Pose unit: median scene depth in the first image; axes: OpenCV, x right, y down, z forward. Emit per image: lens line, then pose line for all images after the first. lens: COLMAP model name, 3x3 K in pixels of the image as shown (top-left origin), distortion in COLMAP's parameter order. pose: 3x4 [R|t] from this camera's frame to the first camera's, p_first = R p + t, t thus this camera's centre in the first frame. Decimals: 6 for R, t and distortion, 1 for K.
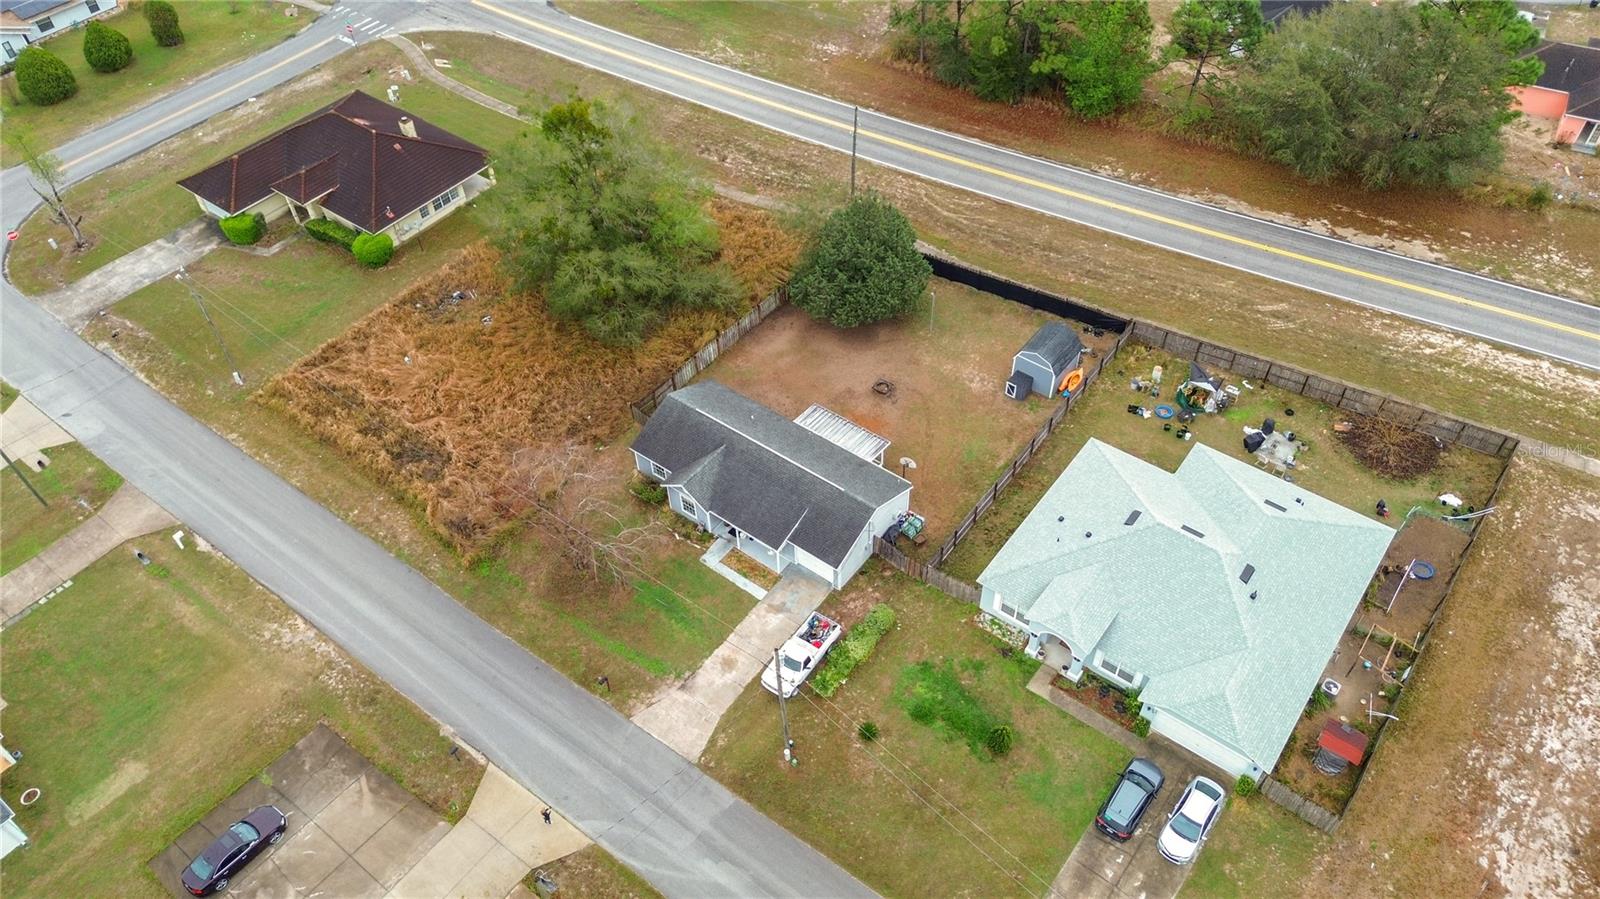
lens RADIAL K [[1129.0, 0, 804.3], [0, 1129.0, 444.1], [0, 0, 1]] dist [0.072604, -0.064672]
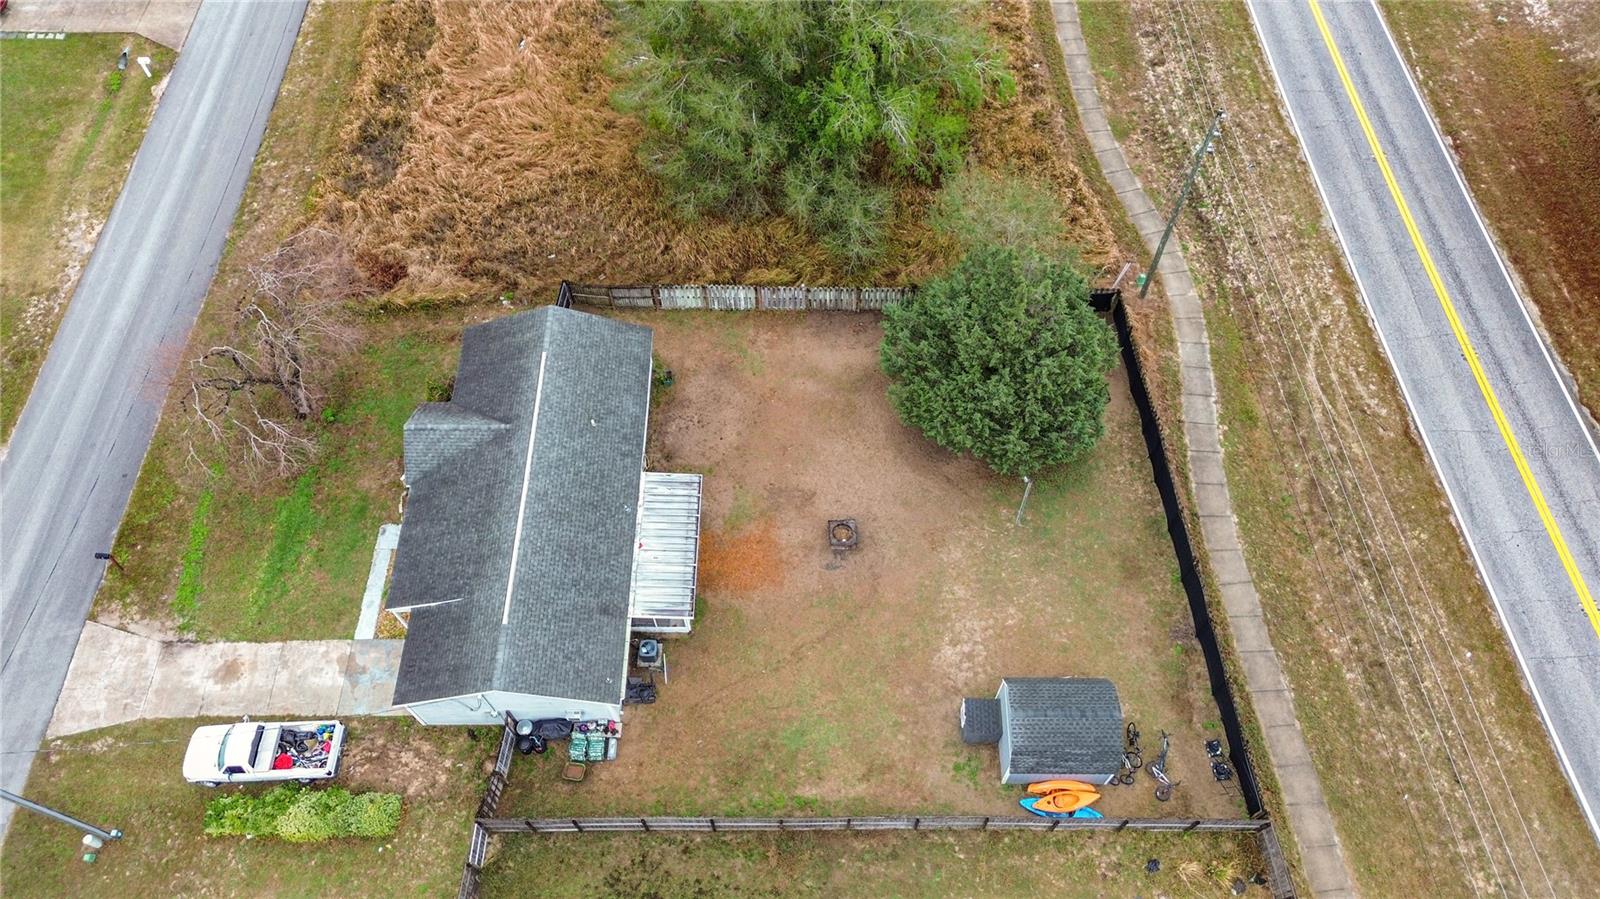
lens RADIAL K [[1128.4, 0, 800.0], [0, 1128.4, 449.5], [0, 0, 1]] dist [0.065710, -0.062256]
pose [[0.603965, 0.696264, -0.387869, 0.262615], [-0.583683, 0.717780, 0.379613, -0.302449], [0.542716, -0.002880, 0.839912, 0.520716]]
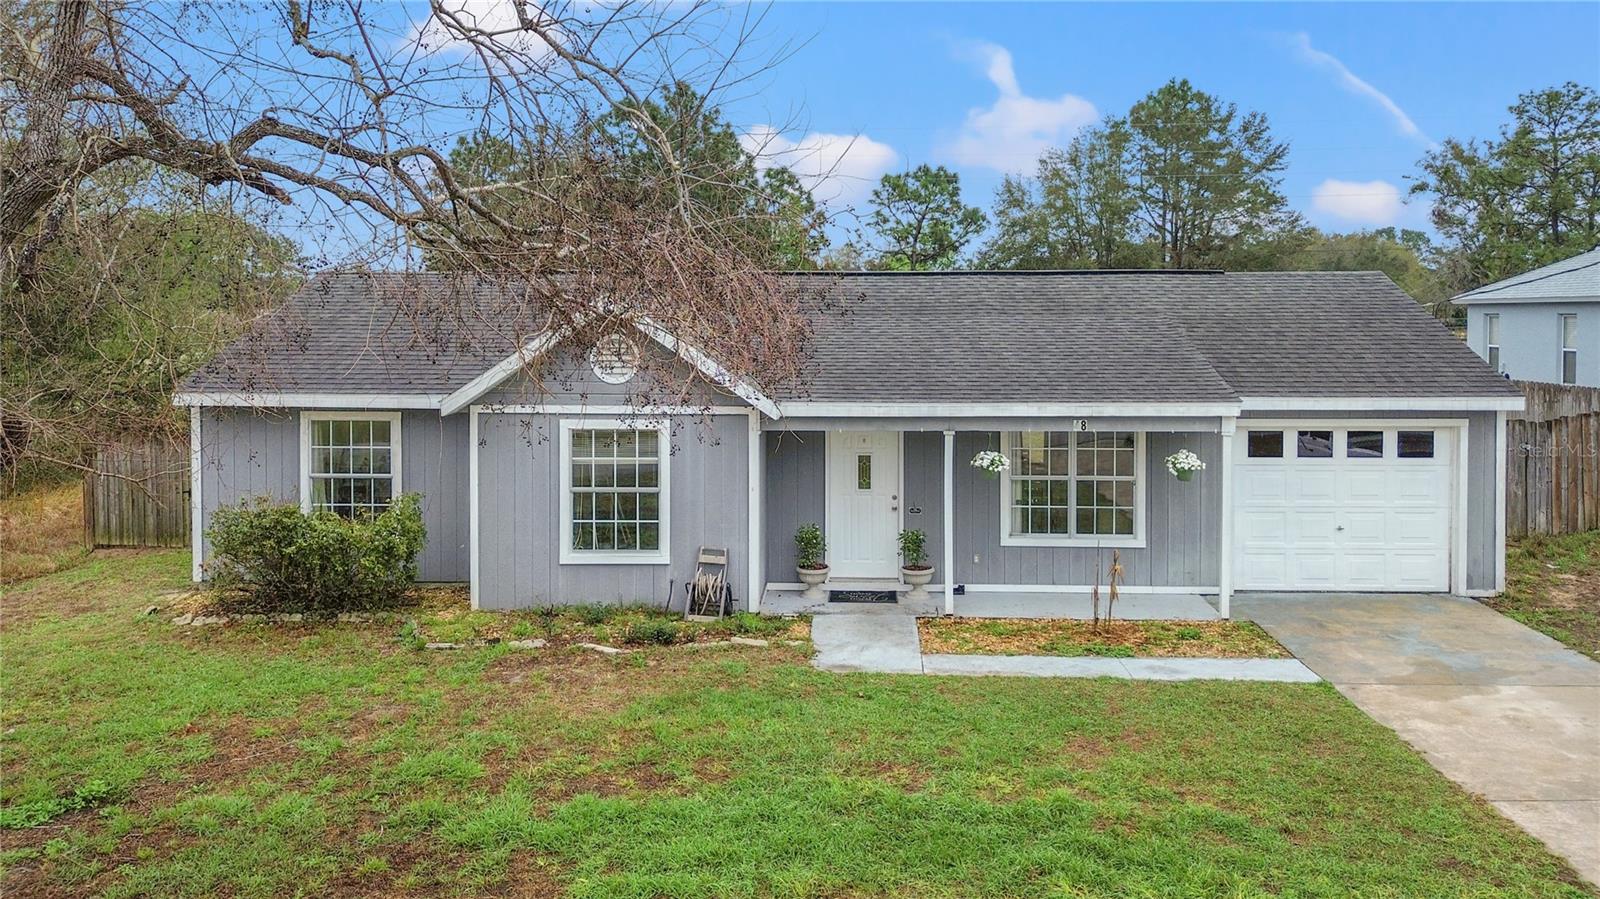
lens RADIAL K [[1164.8, 0, 836.9], [0, 1164.8, 339.9], [0, 0, 1]] dist [0.059626, -0.043658]
pose [[0.808894, 0.012891, 0.587813, -0.173793], [0.417846, 0.690744, -0.590150, 0.155262], [-0.413636, 0.722985, 0.553352, 0.797178]]
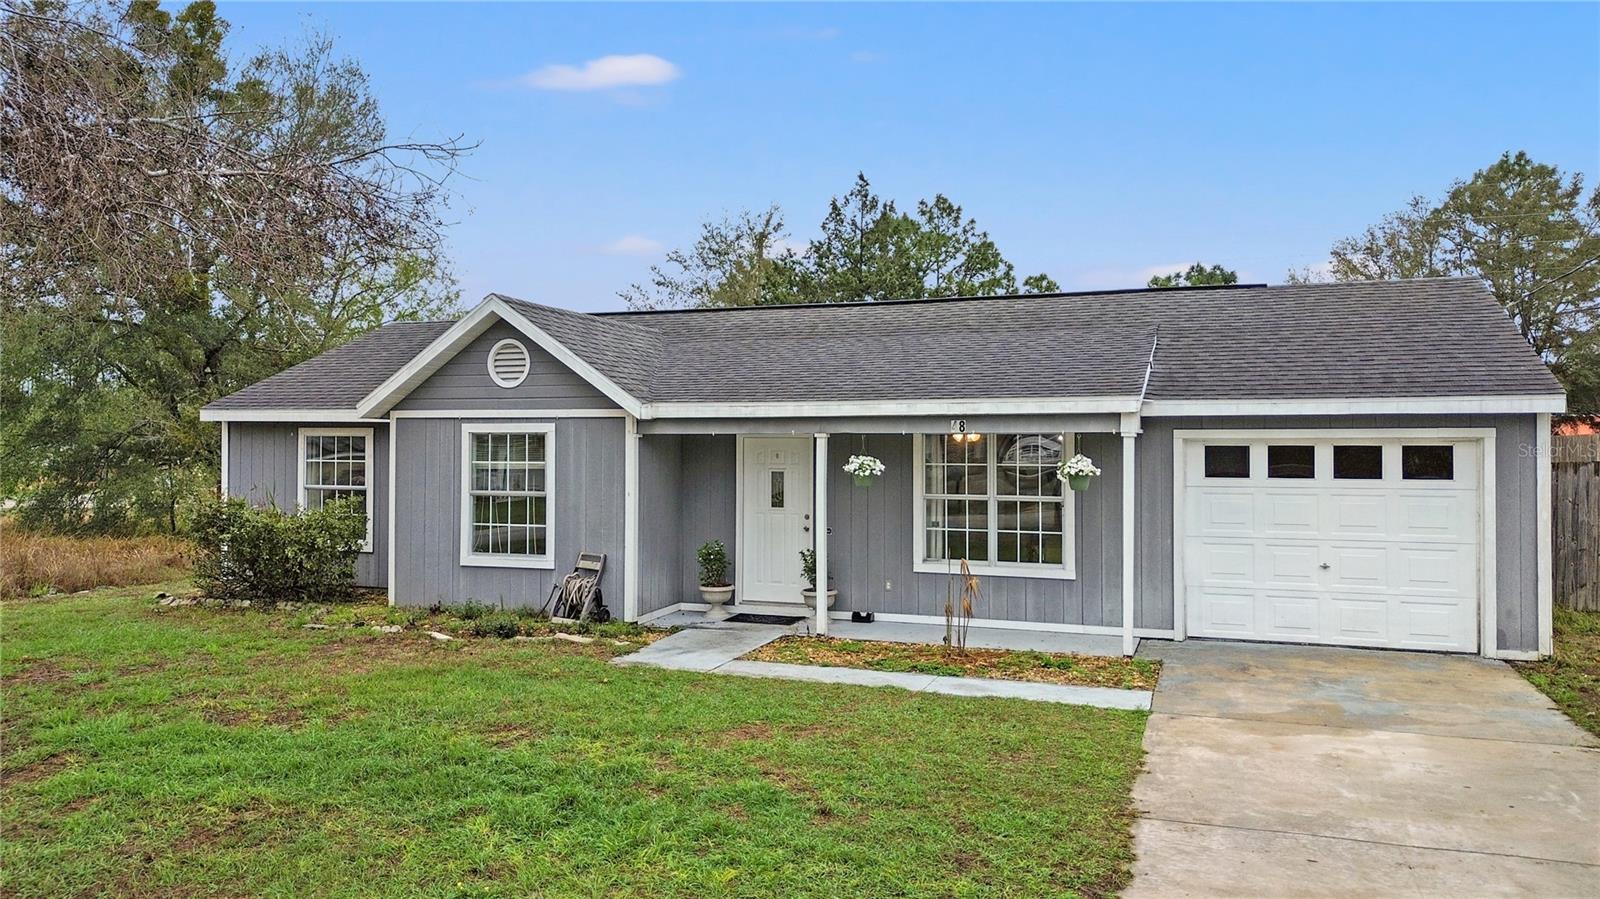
lens RADIAL K [[1143.2, 0, 799.4], [0, 1143.2, 436.0], [0, 0, 1]] dist [0.067867, -0.067500]
pose [[0.954245, 0.031628, 0.297349, -0.105401], [0.200266, 0.670846, -0.714044, 0.181629], [-0.222059, 0.740922, 0.633818, 0.797424]]
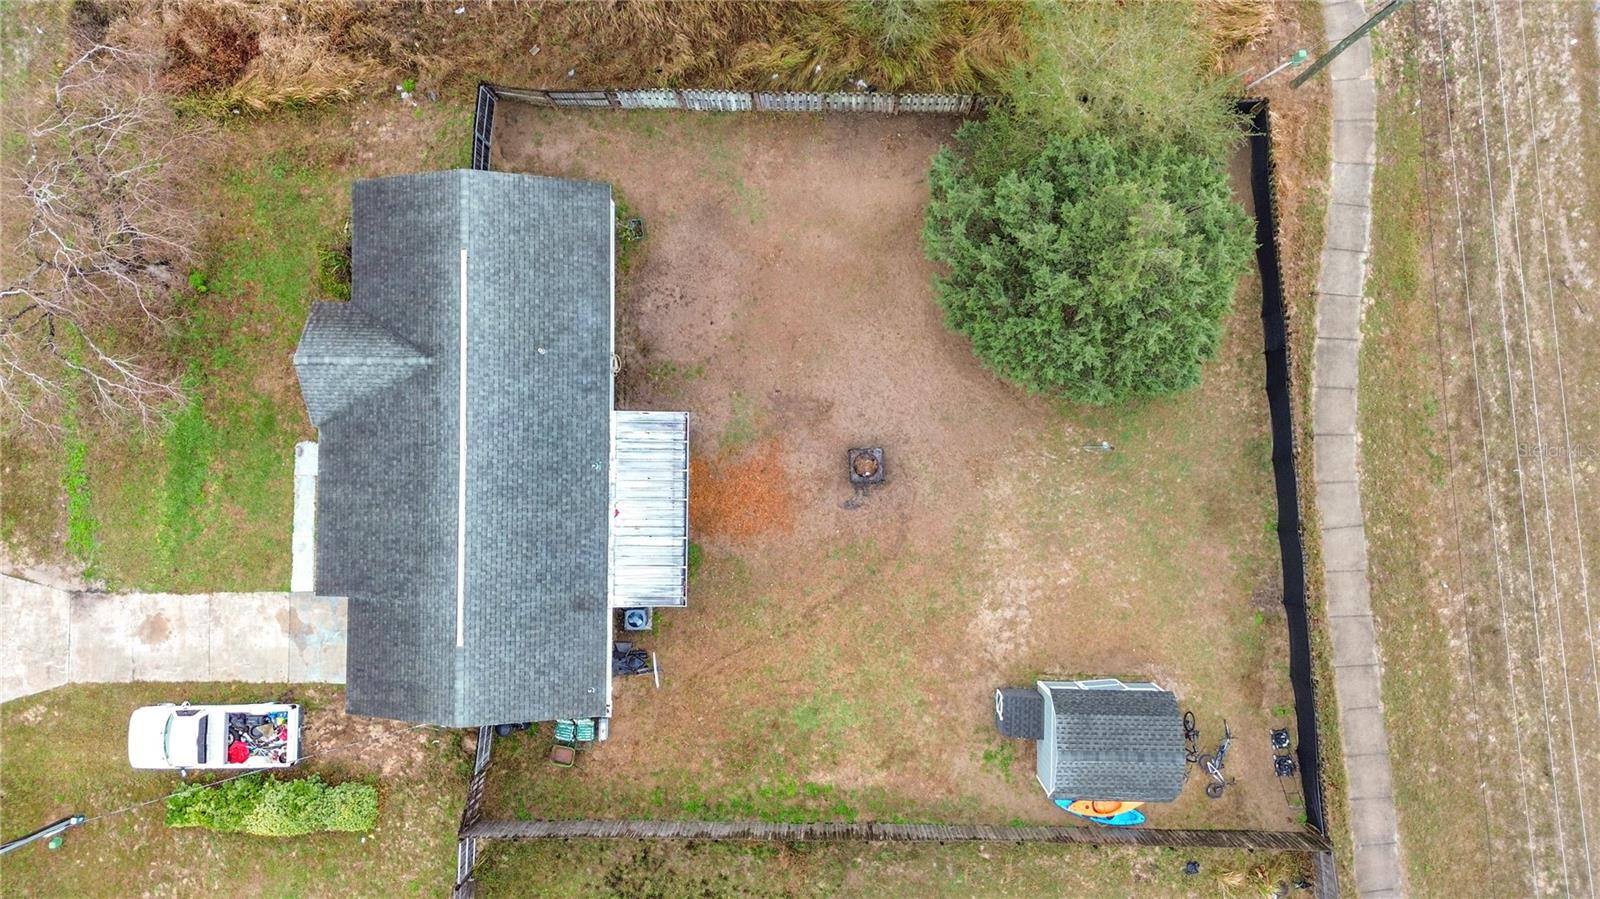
lens RADIAL K [[1128.4, 0, 800.0], [0, 1128.4, 449.5], [0, 0, 1]] dist [0.065710, -0.062256]
pose [[0.602621, 0.798027, -0.000964, 0.050853], [-0.577443, 0.436883, 0.689705, -0.377837], [0.550824, -0.415073, 0.724090, 0.673768]]
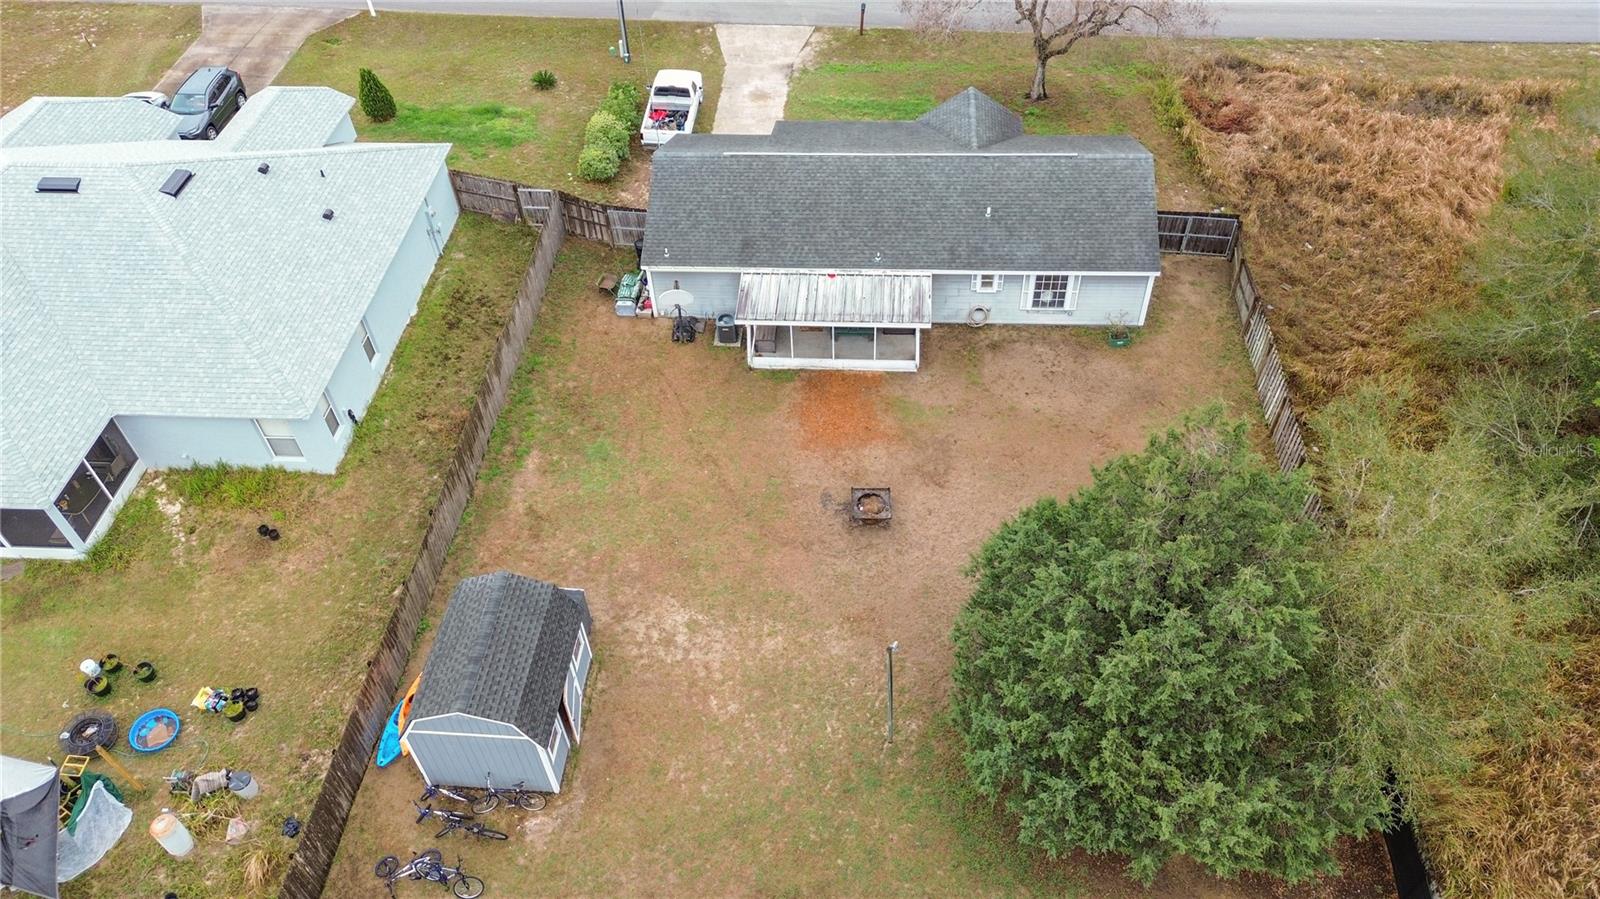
lens RADIAL K [[1128.4, 0, 800.0], [0, 1128.4, 449.5], [0, 0, 1]] dist [0.065710, -0.062256]
pose [[-0.835499, 0.432532, -0.338907, 0.230494], [-0.360475, 0.034066, 0.932147, -0.440346], [0.414729, 0.900975, 0.127455, 0.957125]]
